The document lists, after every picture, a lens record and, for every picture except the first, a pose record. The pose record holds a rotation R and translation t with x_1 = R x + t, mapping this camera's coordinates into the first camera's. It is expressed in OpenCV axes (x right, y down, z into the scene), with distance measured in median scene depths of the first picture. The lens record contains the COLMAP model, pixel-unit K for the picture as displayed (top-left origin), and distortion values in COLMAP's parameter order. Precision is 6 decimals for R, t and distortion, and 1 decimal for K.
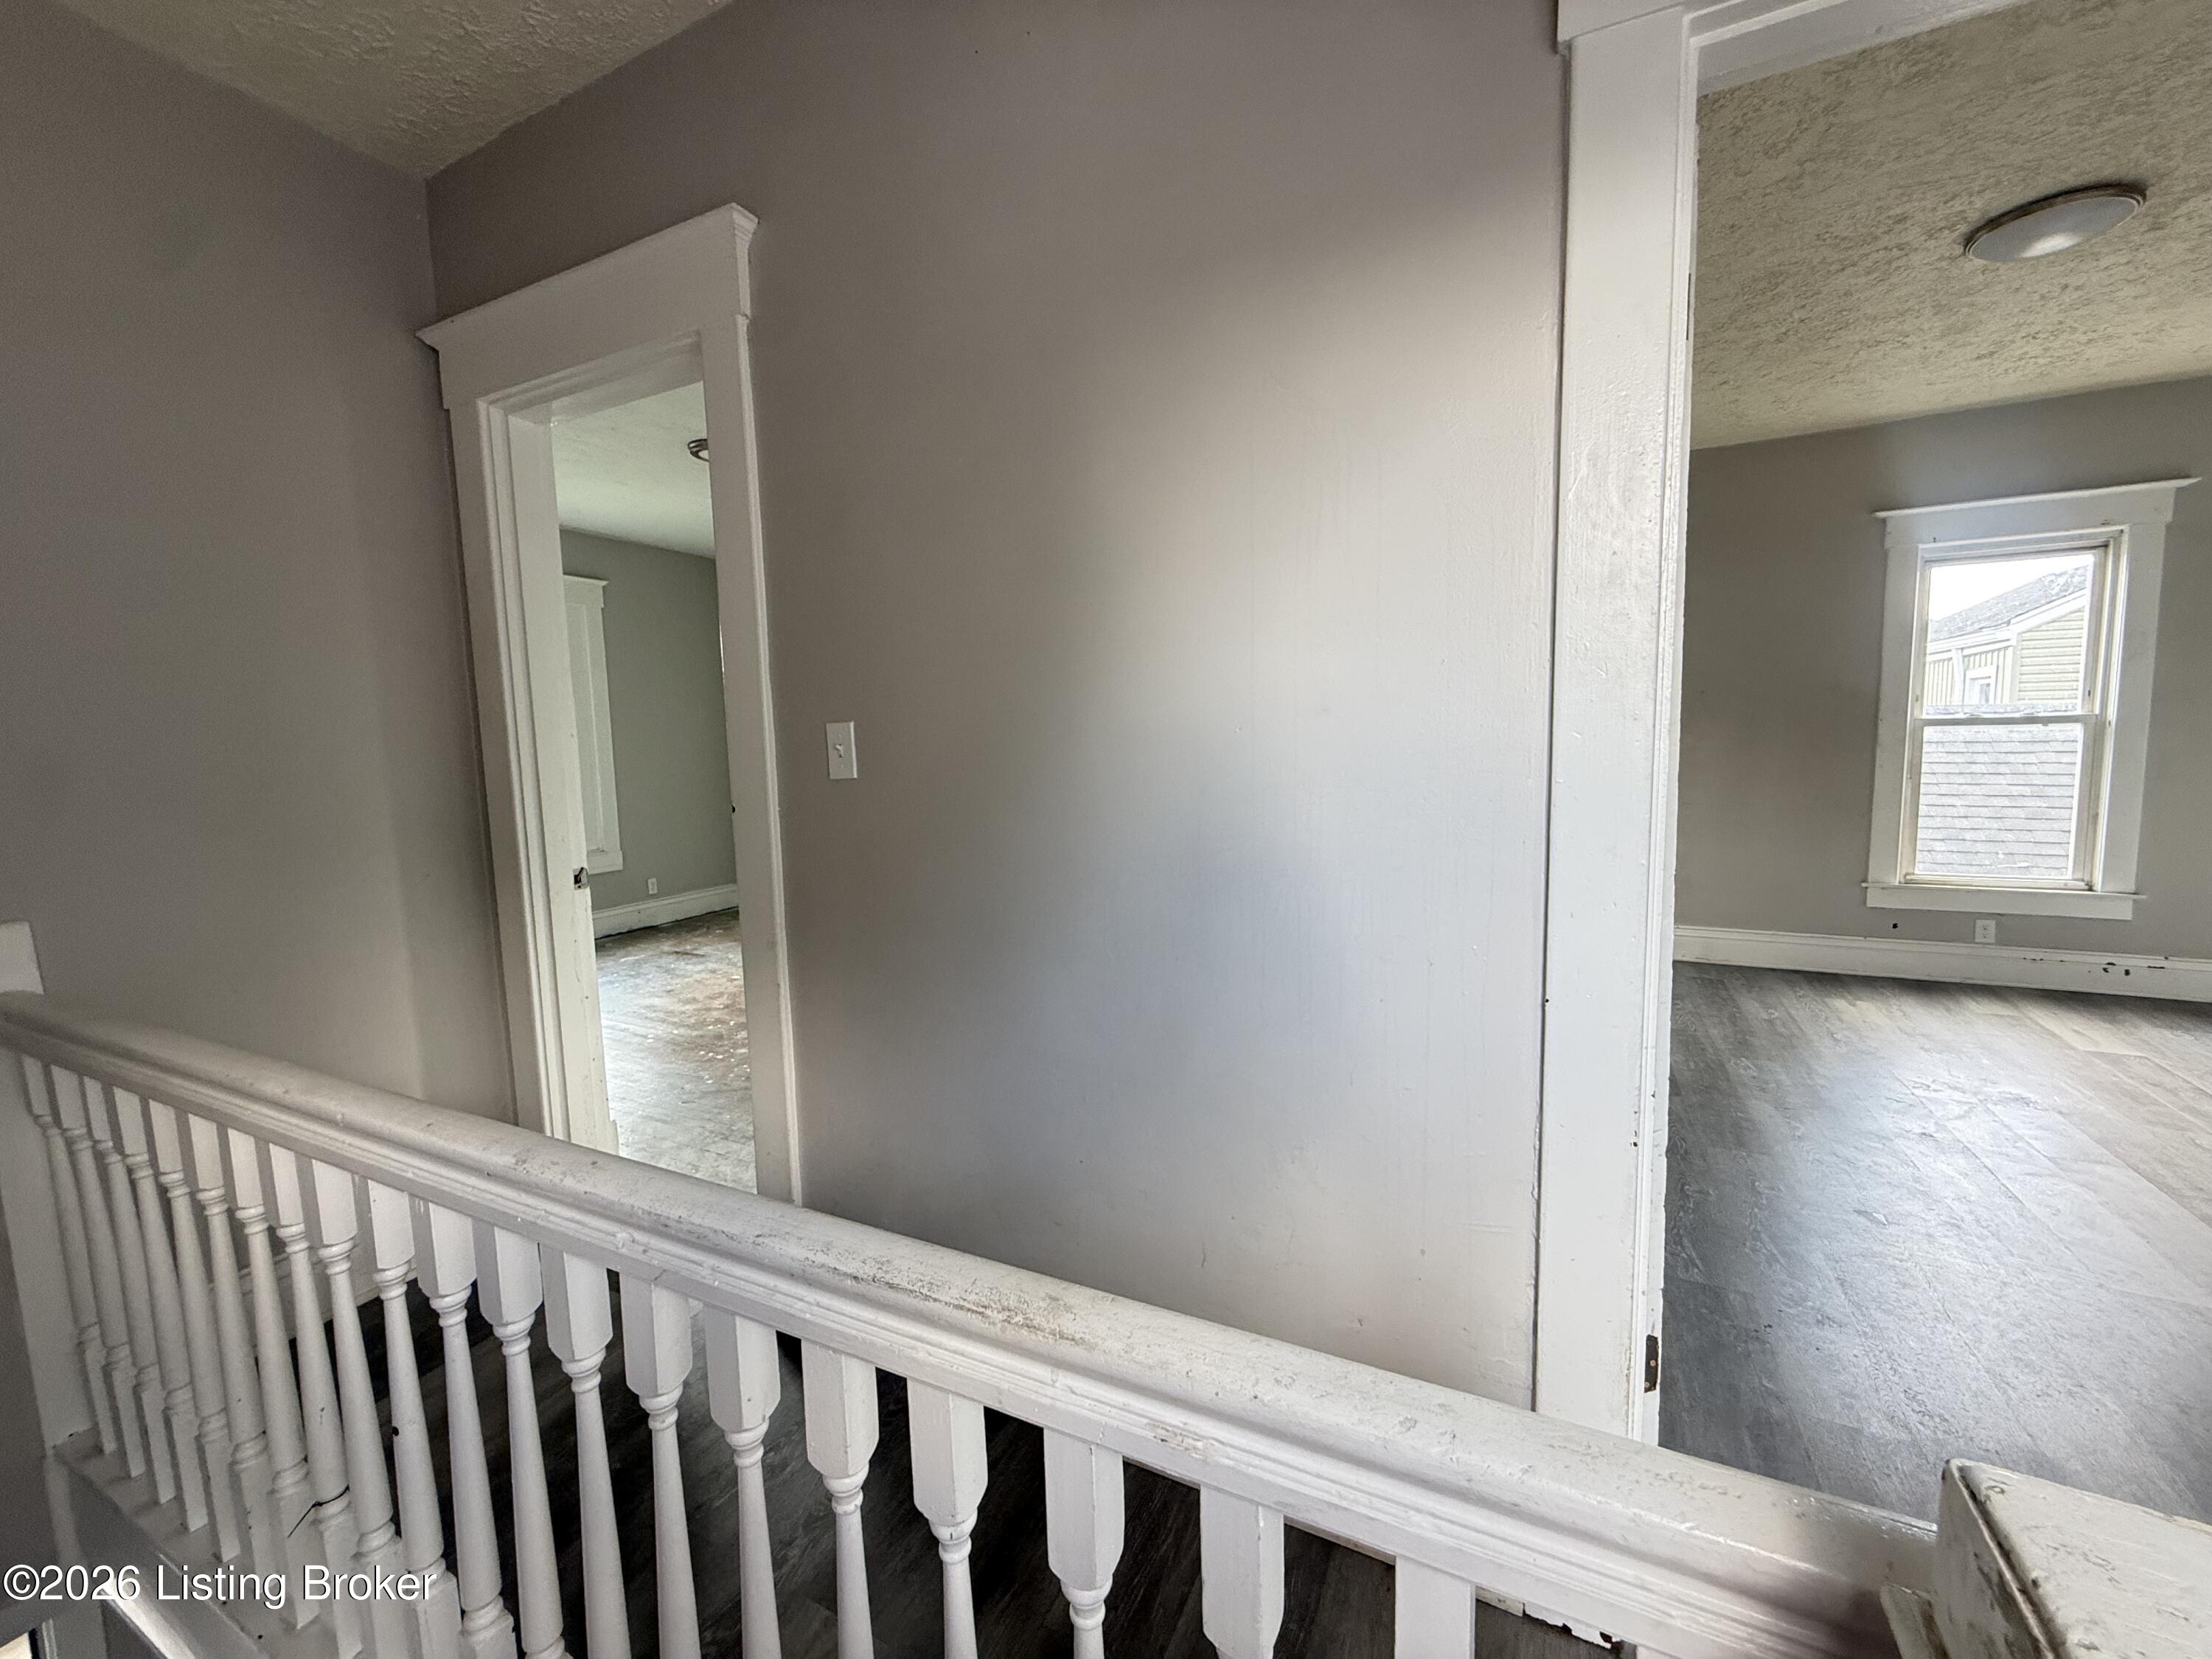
lens RADIAL K [[888.1, 0, 1099.4], [0, 888.1, 831.0], [0, 0, 1]] dist [0.001663, -0.000586]
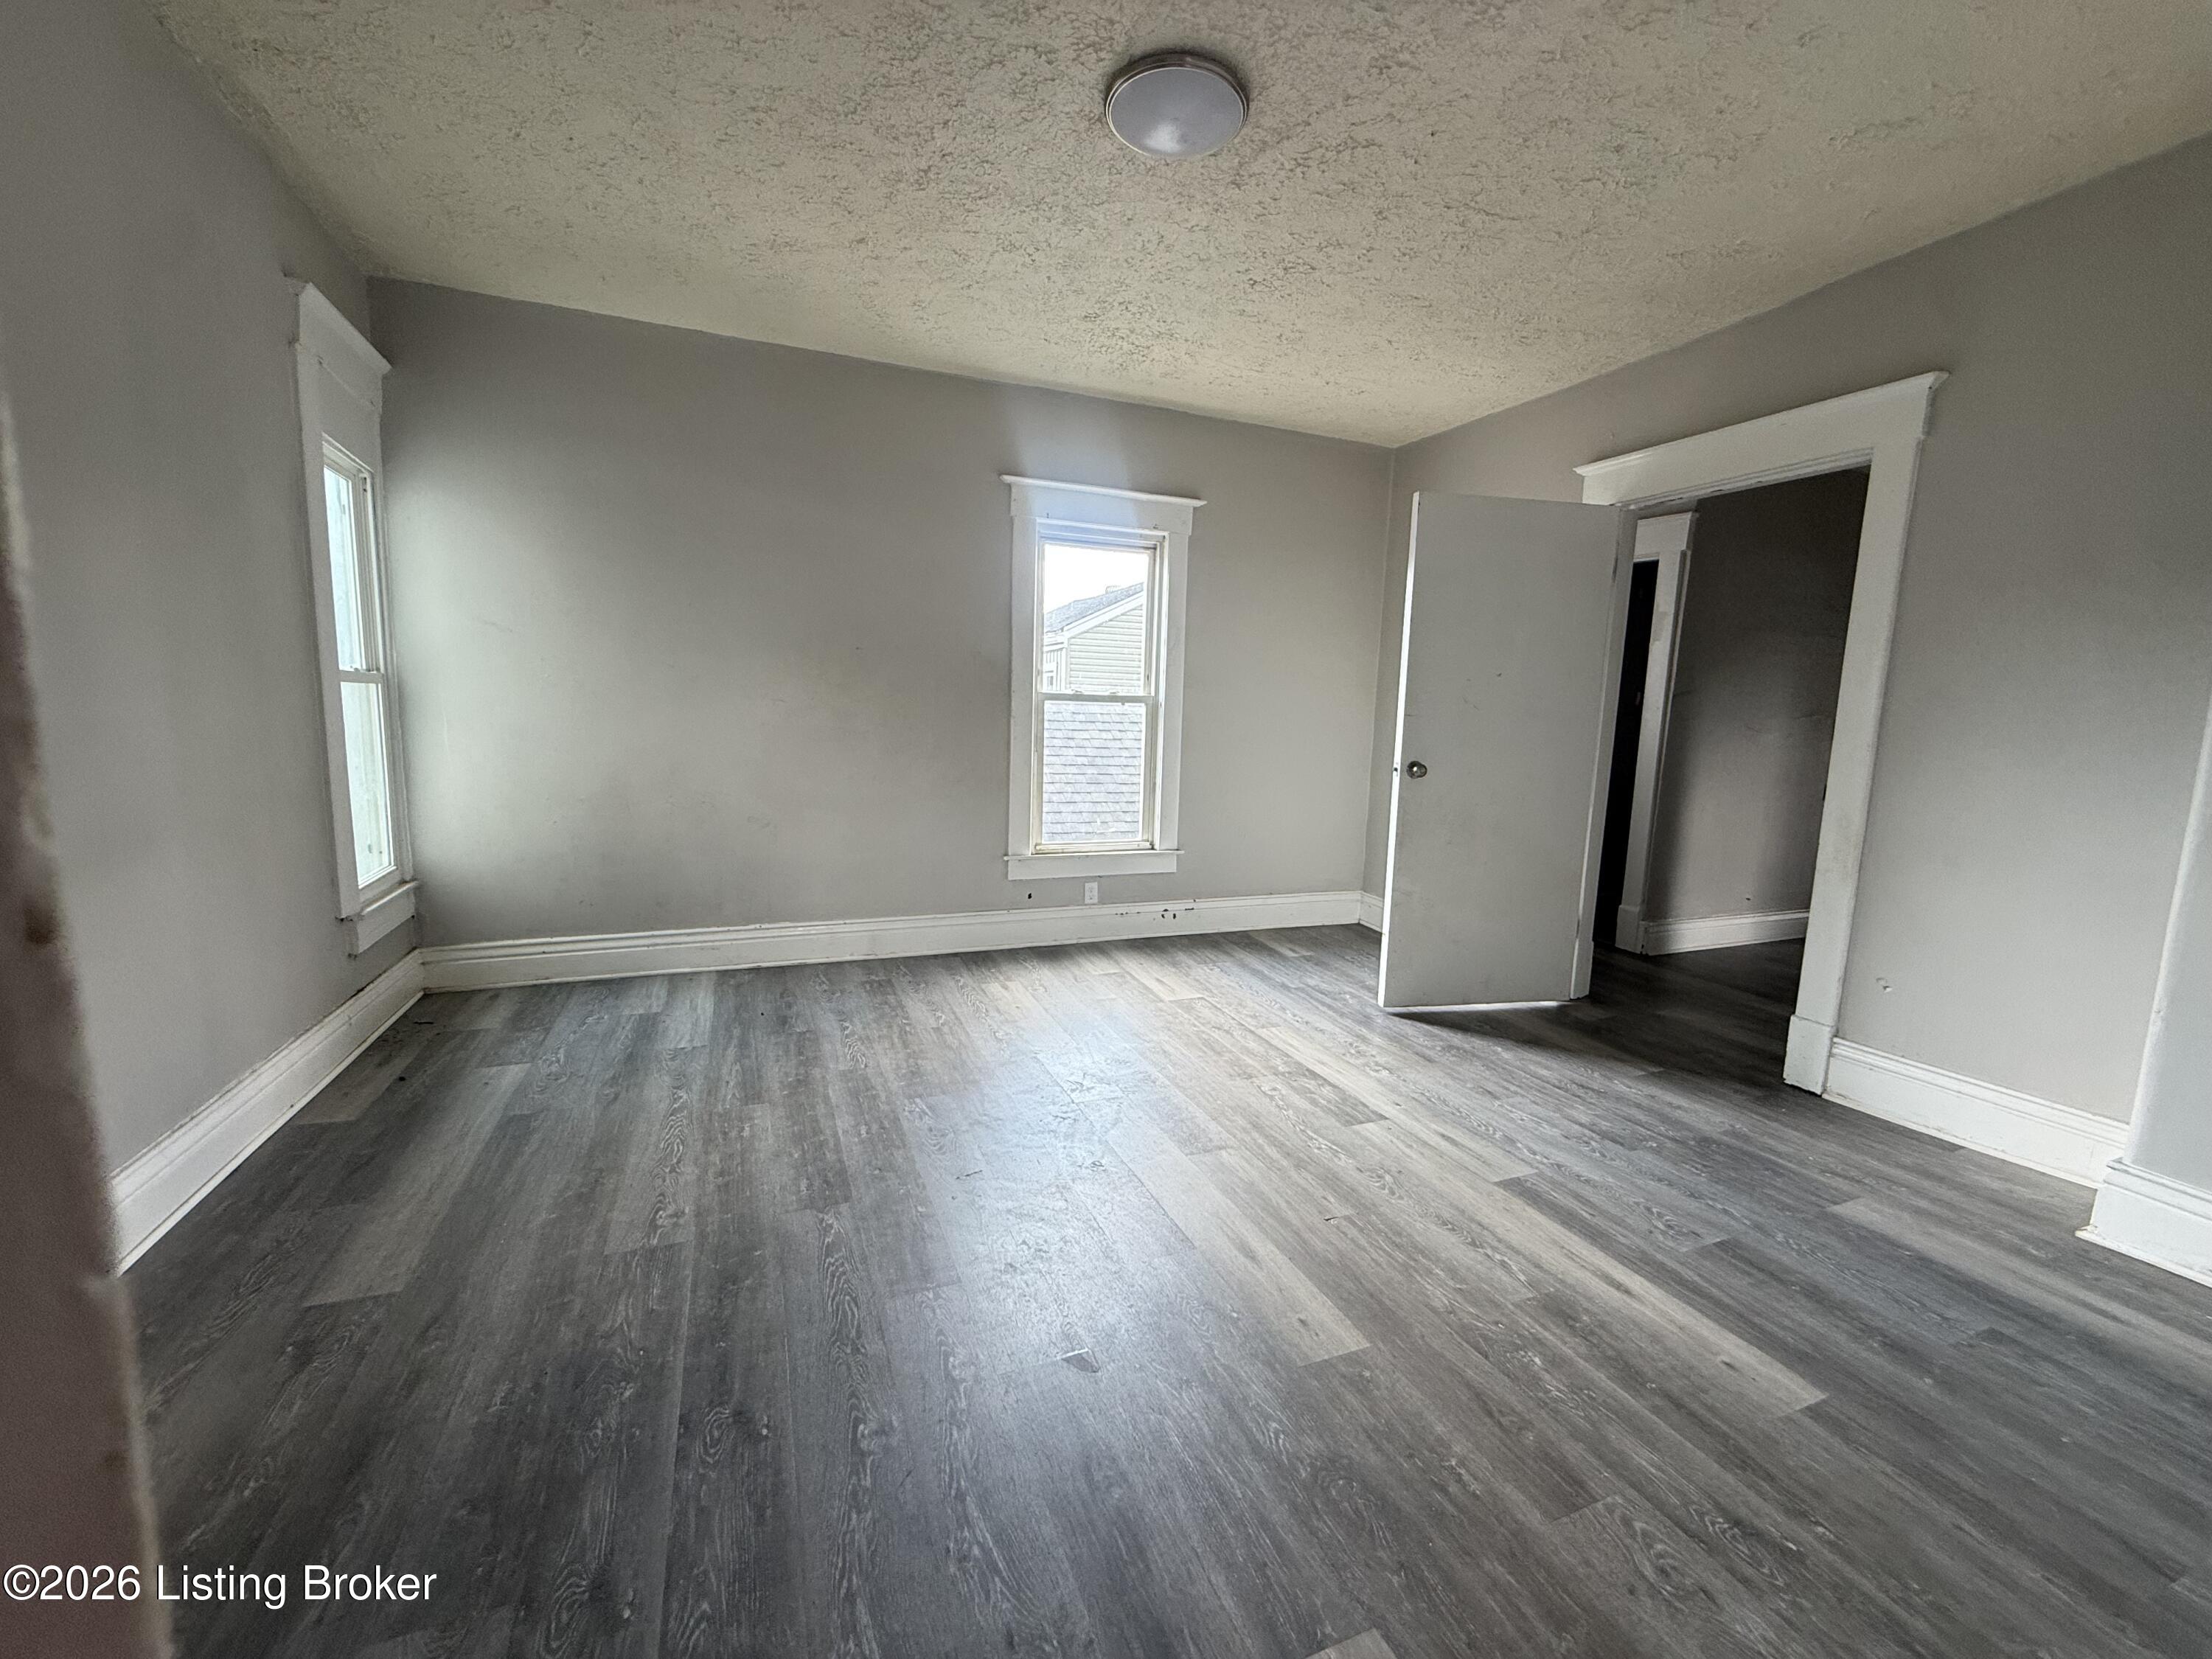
lens RADIAL K [[888.1, 0, 1096.5], [0, 888.1, 822.0], [0, 0, 1]] dist [0.001663, -0.000586]
pose [[0.660449, -0.051505, 0.749102, 0.202353], [0.031277, 0.998666, 0.041088, -0.018295], [-0.750219, -0.003707, 0.661179, 0.290406]]
